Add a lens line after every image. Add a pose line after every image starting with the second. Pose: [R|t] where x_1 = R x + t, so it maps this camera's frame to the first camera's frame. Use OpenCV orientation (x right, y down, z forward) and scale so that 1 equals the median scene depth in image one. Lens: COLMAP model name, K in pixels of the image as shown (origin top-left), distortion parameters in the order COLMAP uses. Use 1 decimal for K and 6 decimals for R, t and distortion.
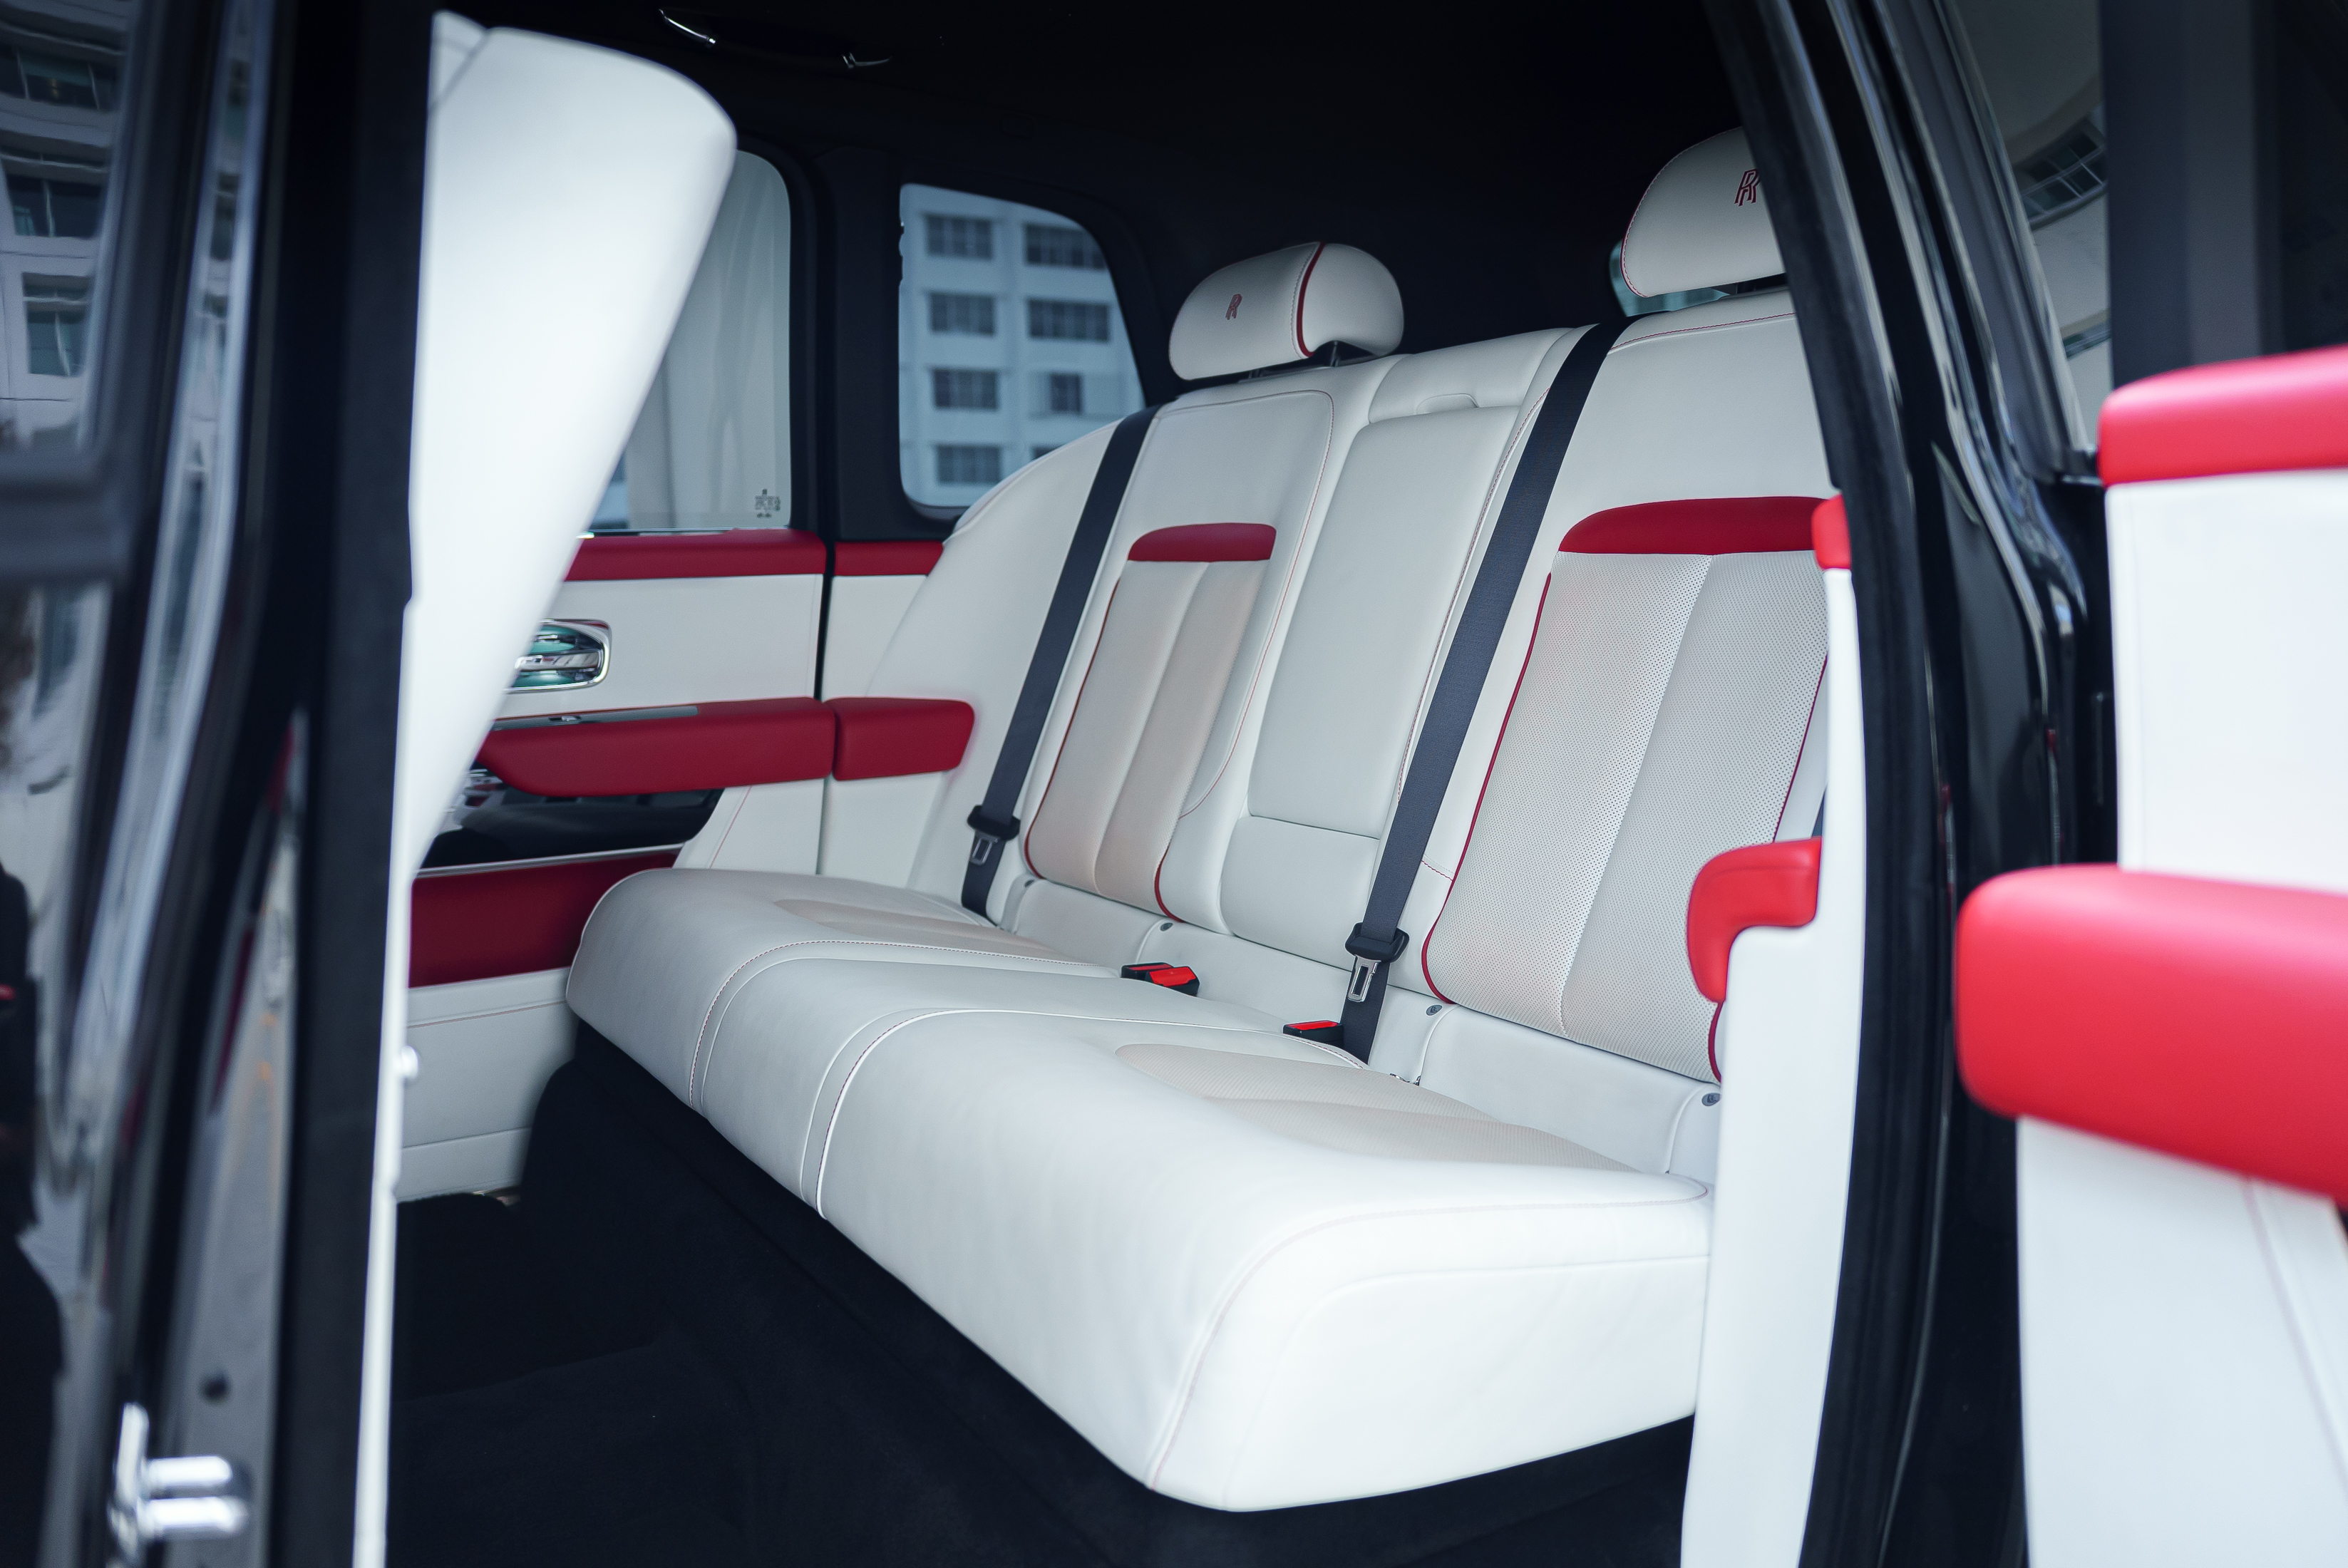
lens RADIAL K [[1931.4, 0, 1226.3], [0, 1931.4, 769.5], [0, 0, 1]] dist [-0.008480, -0.026093]
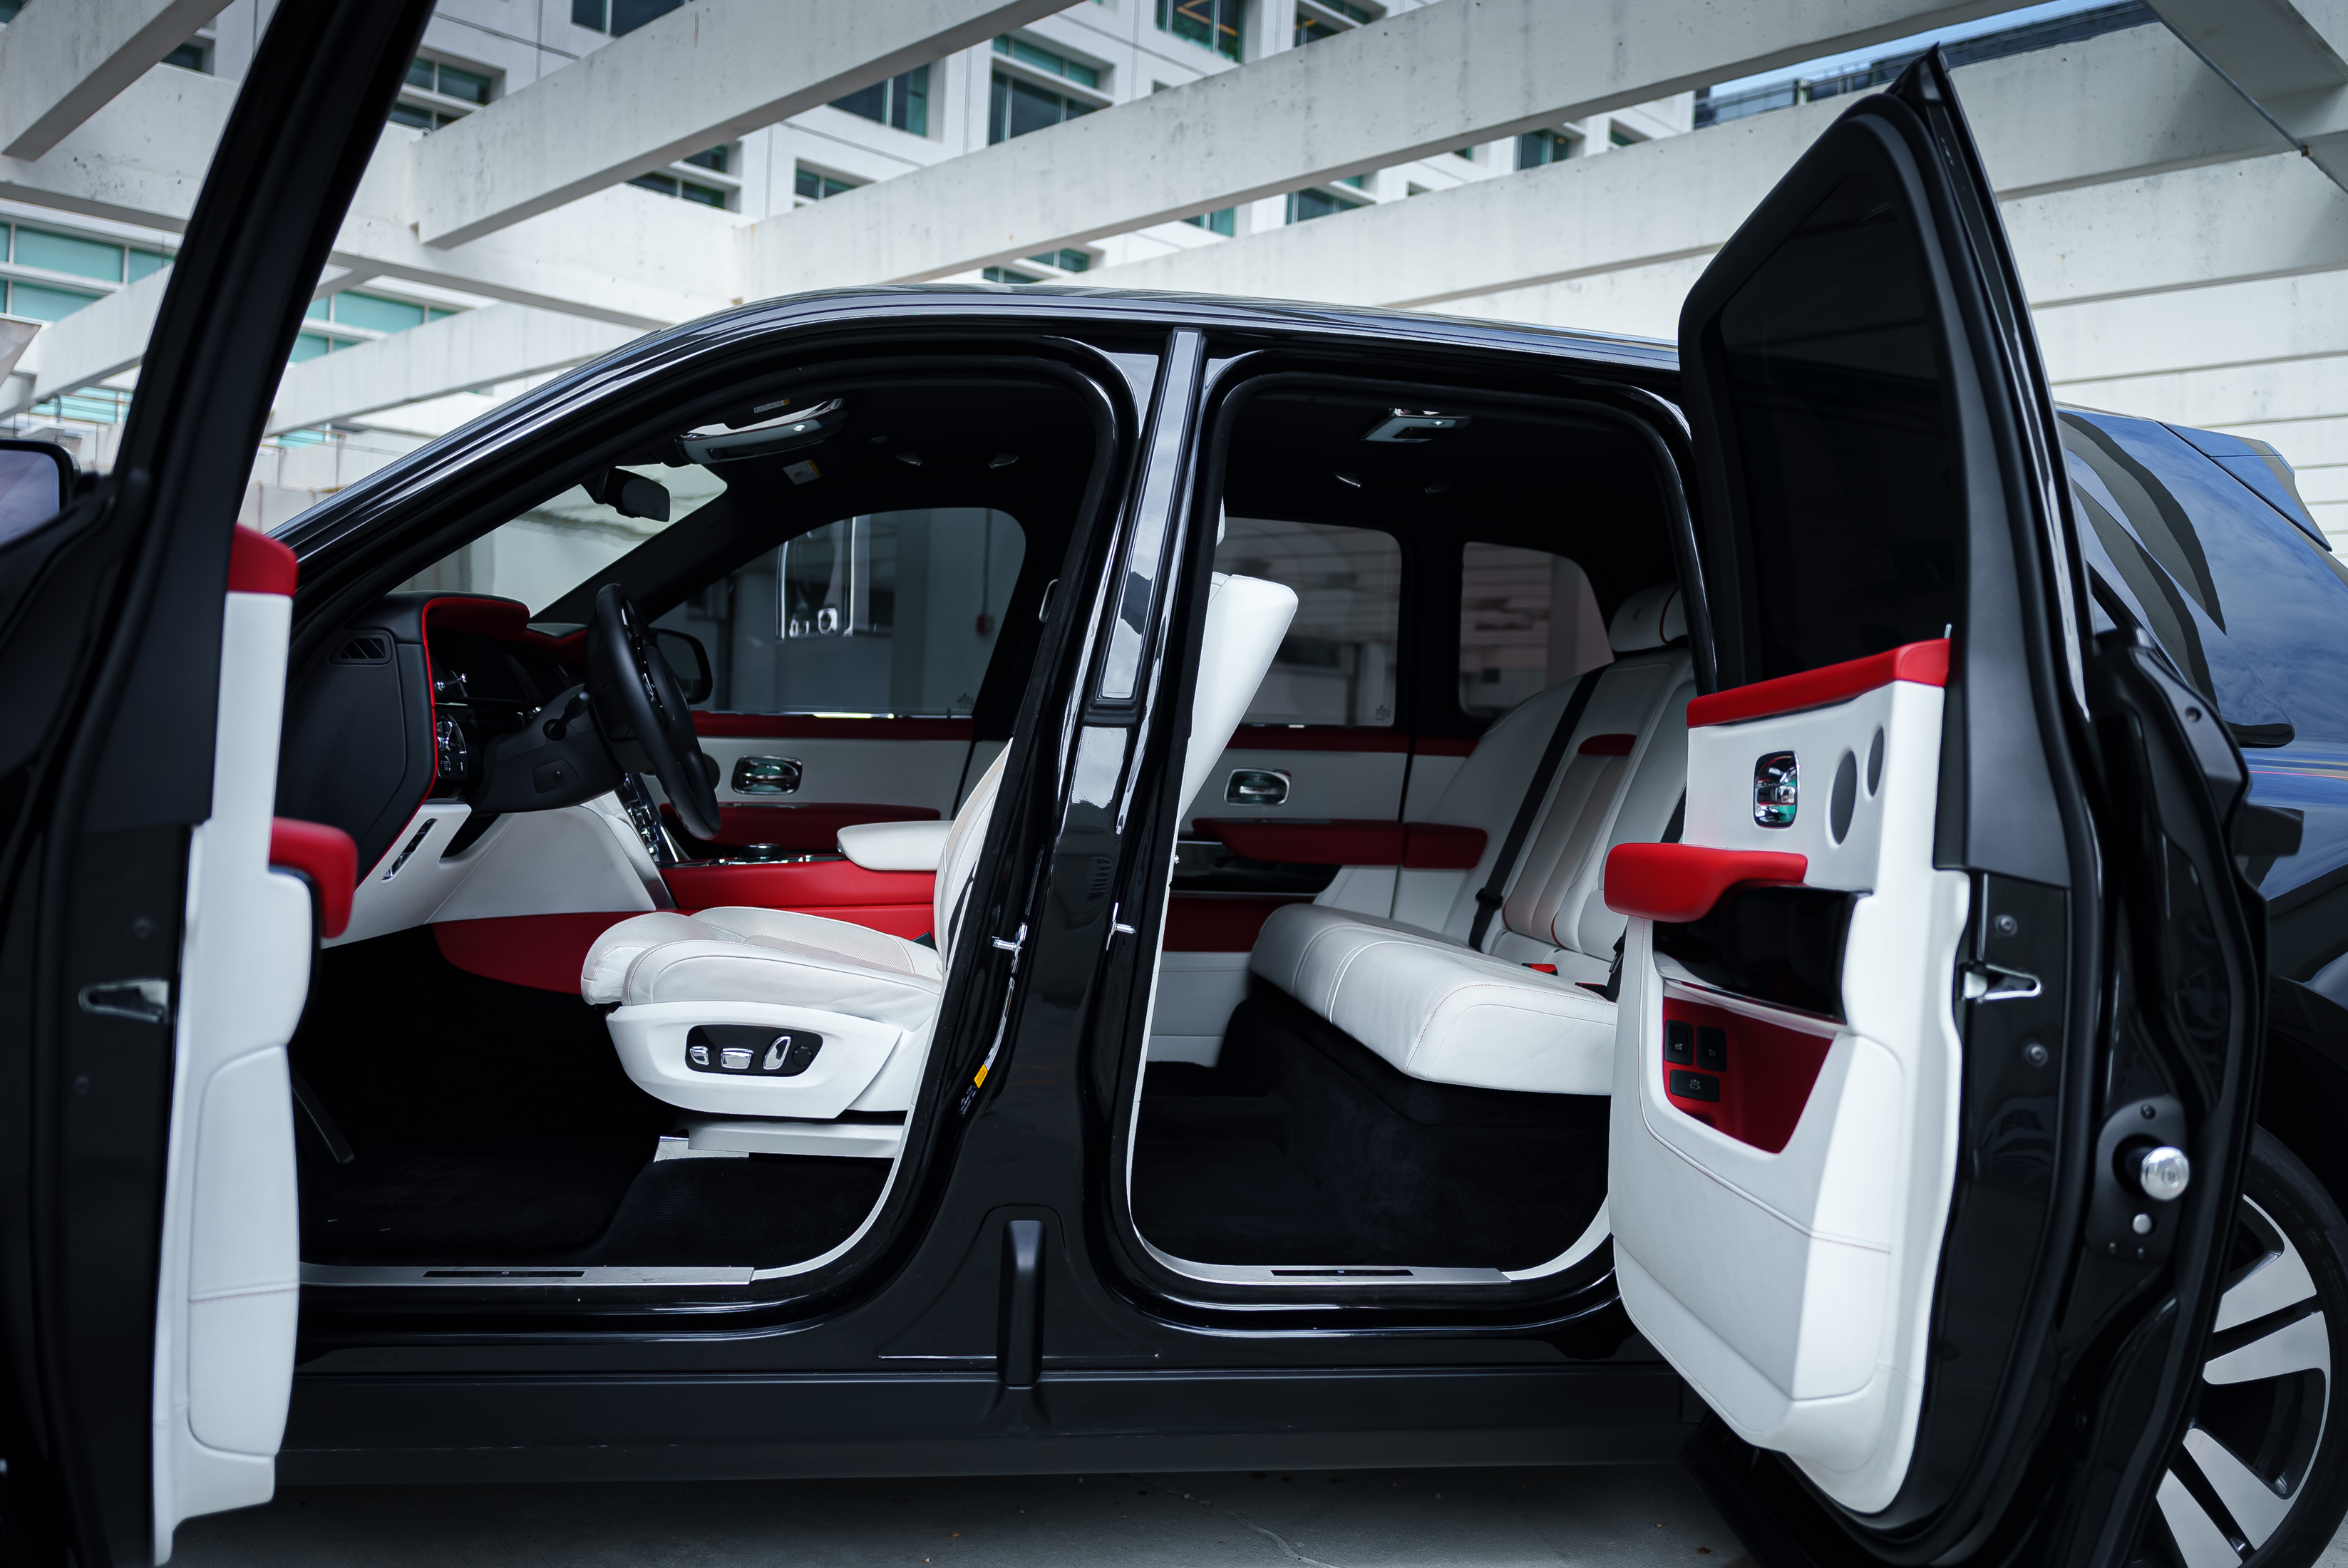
lens RADIAL K [[1931.4, 0, 1172.2], [0, 1931.4, 780.7], [0, 0, 1]] dist [-0.008480, -0.026093]
pose [[0.914103, 0.054166, -0.401847, 0.316093], [-0.093974, 0.992355, -0.080004, 0.088908], [0.394441, 0.110895, 0.912205, -0.724826]]
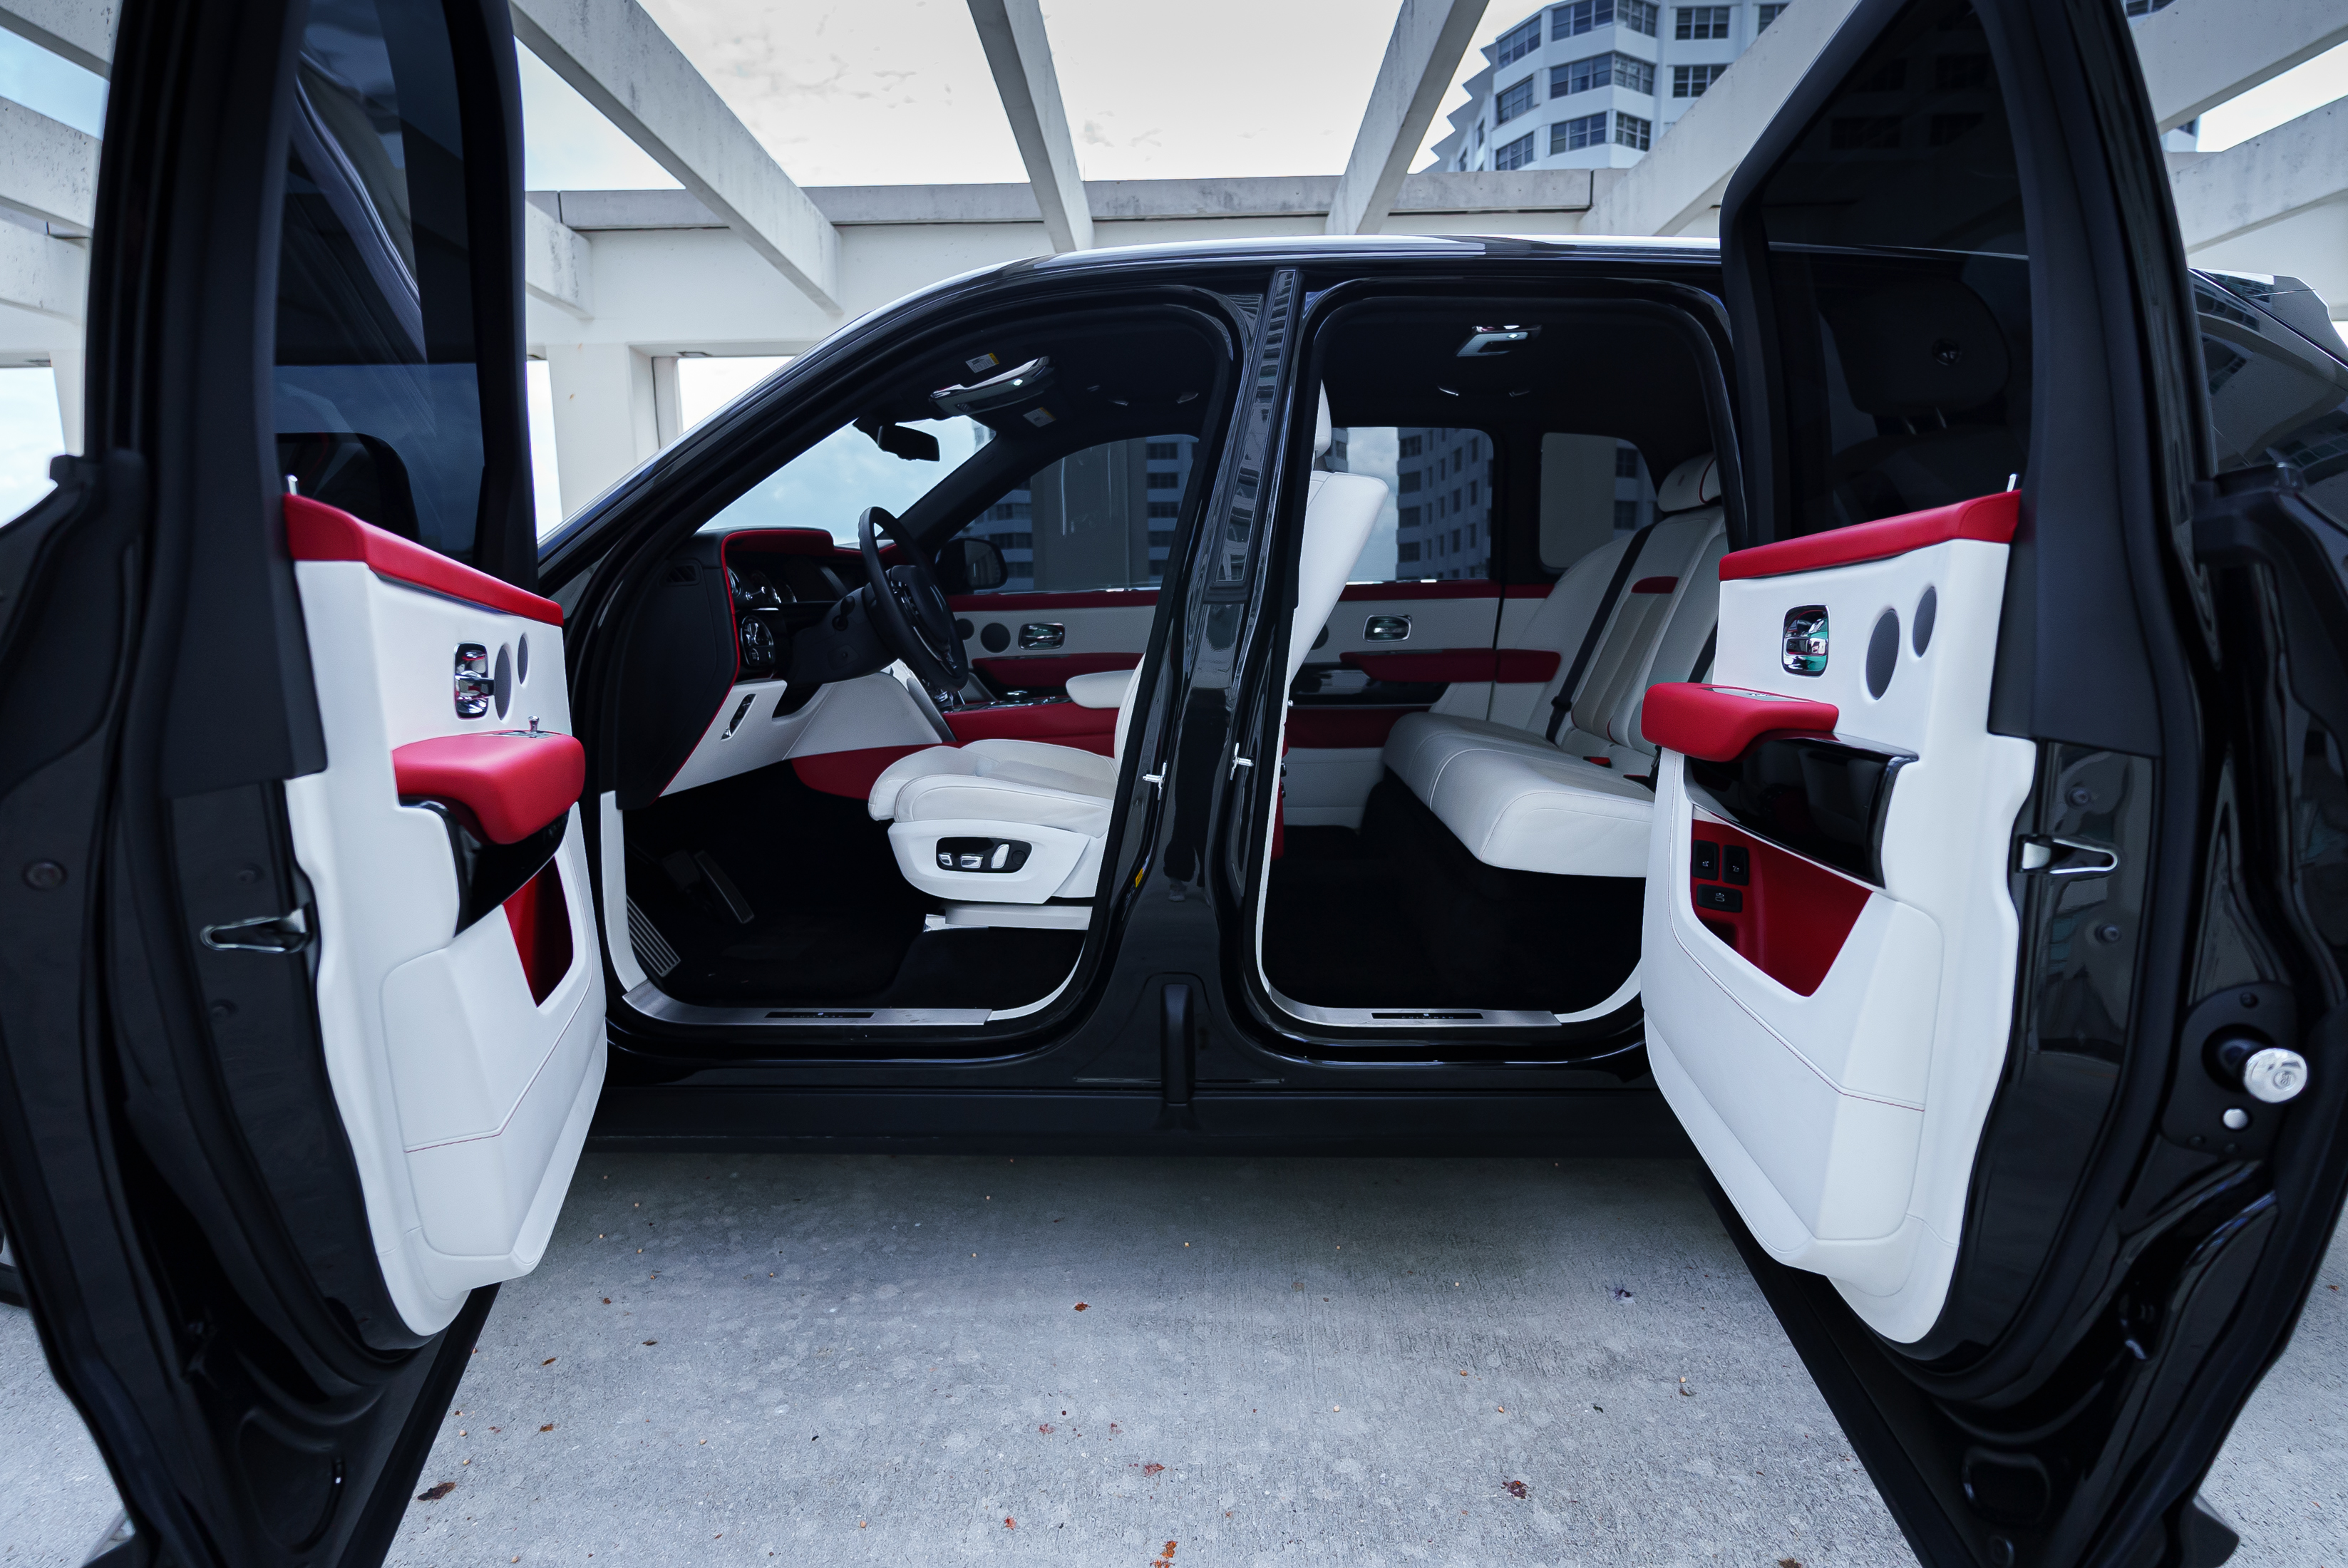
lens RADIAL K [[1168.4, 0, 1162.8], [0, 1168.4, 792.7], [0, 0, 1]] dist [0.010119, 0.001581]
pose [[0.829961, 0.097354, -0.549261, 0.276708], [-0.058609, 0.994422, 0.087696, 0.039815], [0.554734, -0.040593, 0.831037, -0.477893]]
